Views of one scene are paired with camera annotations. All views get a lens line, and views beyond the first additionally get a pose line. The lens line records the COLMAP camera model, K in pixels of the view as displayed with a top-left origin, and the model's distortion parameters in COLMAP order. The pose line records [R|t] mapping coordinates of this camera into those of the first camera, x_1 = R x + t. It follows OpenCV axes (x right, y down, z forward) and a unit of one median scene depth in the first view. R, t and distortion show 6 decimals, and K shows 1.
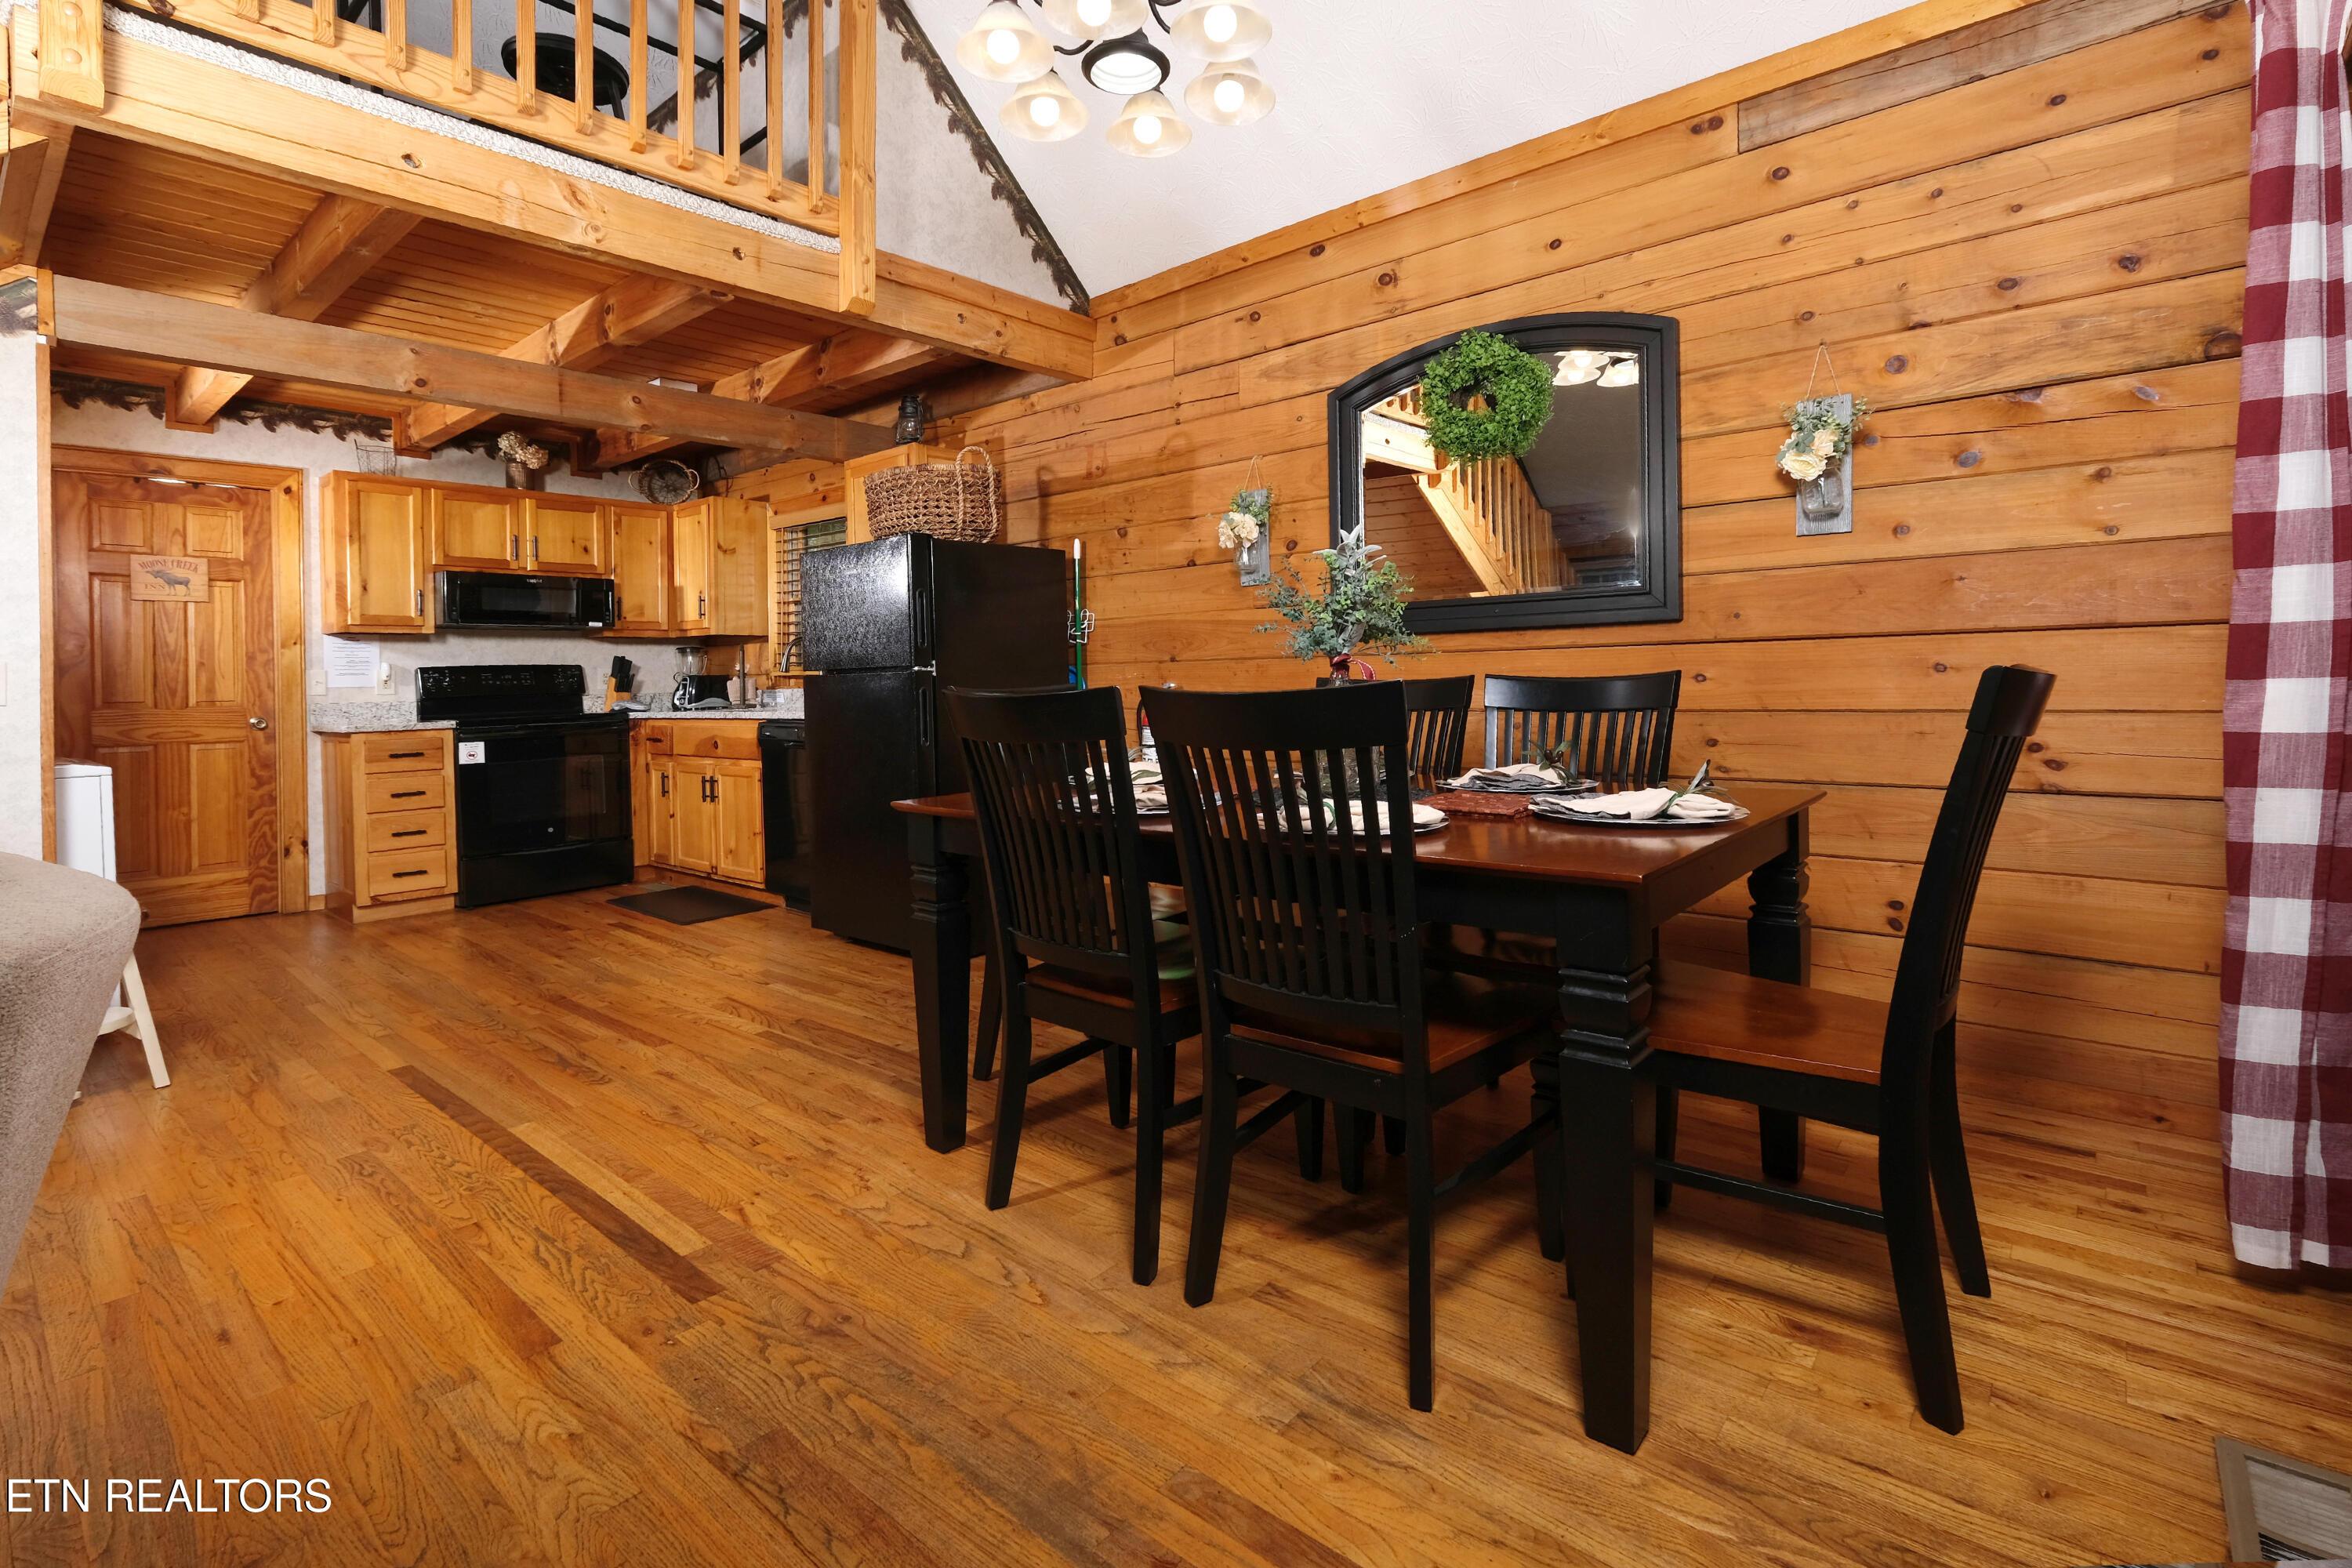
lens RADIAL K [[1110.2, 0, 1144.0], [0, 1110.2, 707.8], [0, 0, 1]] dist [-0.003277, 0.000285]
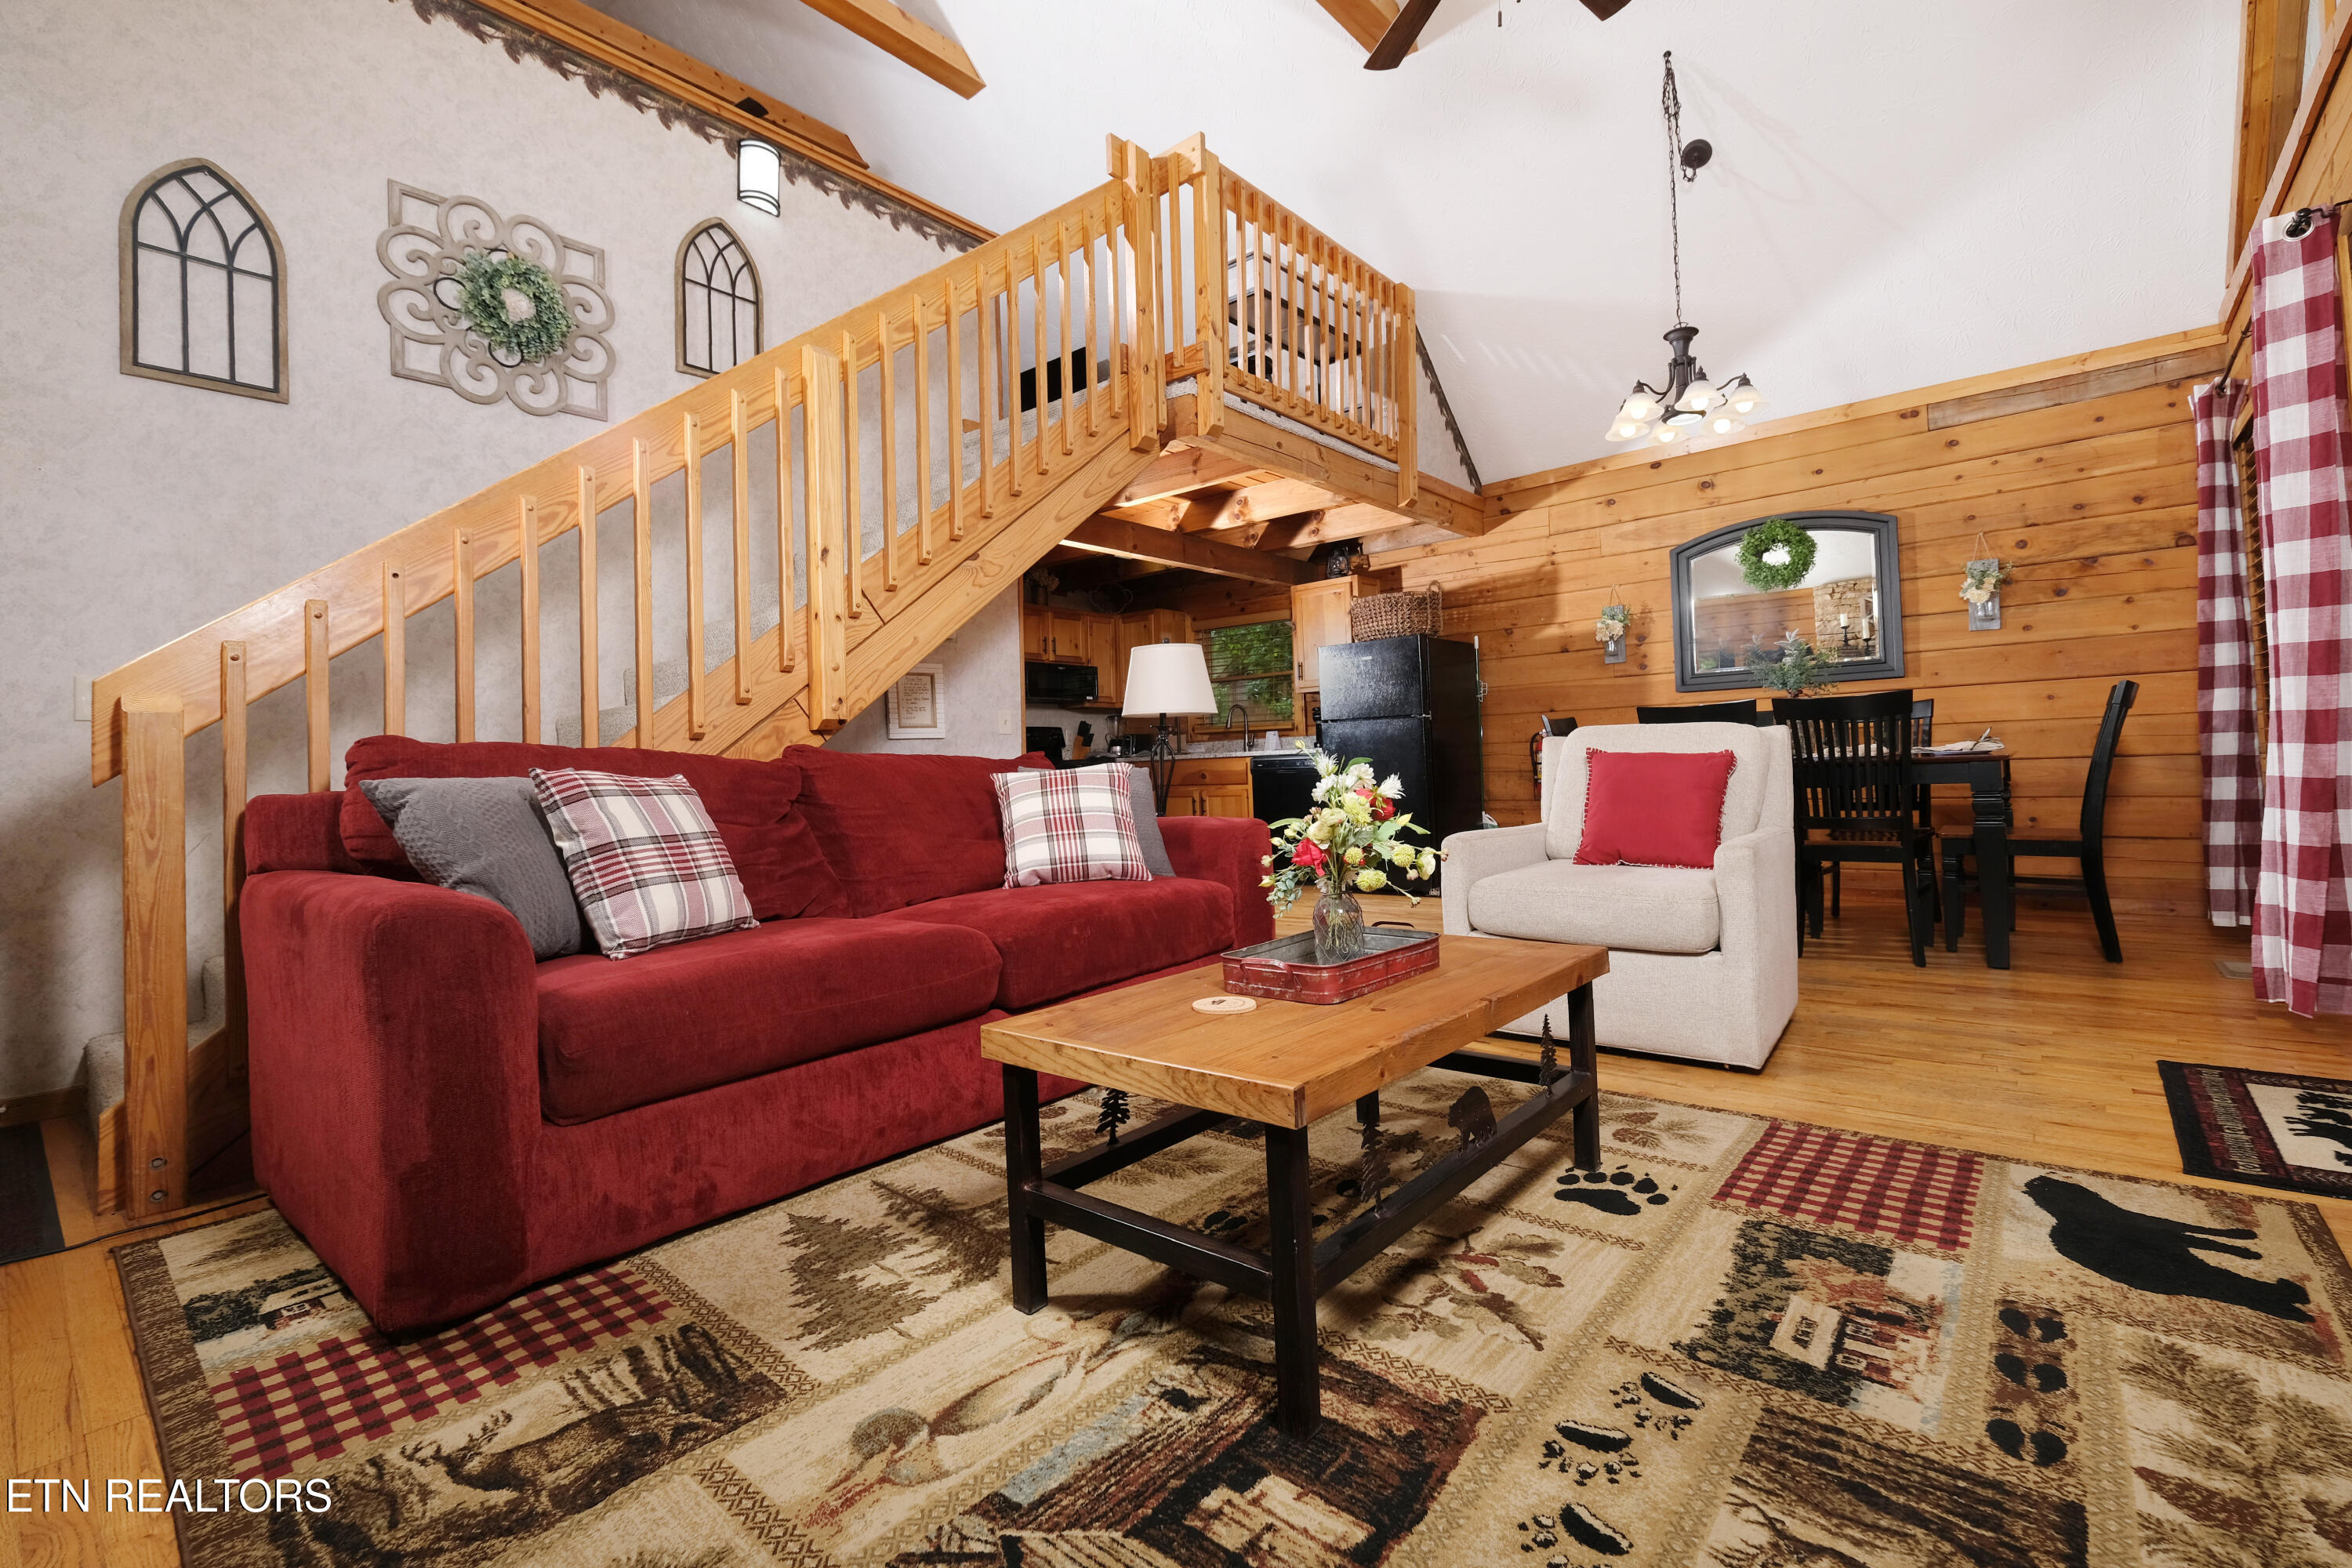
lens RADIAL K [[1041.9, 0, 1214.6], [0, 1041.9, 755.8], [0, 0, 1]] dist [-0.008068, 0.001132]
pose [[0.999374, -0.013199, 0.032835, -0.791218], [0.014390, 0.999237, -0.036306, 0.107988], [-0.032331, 0.036756, 0.998801, -0.751890]]
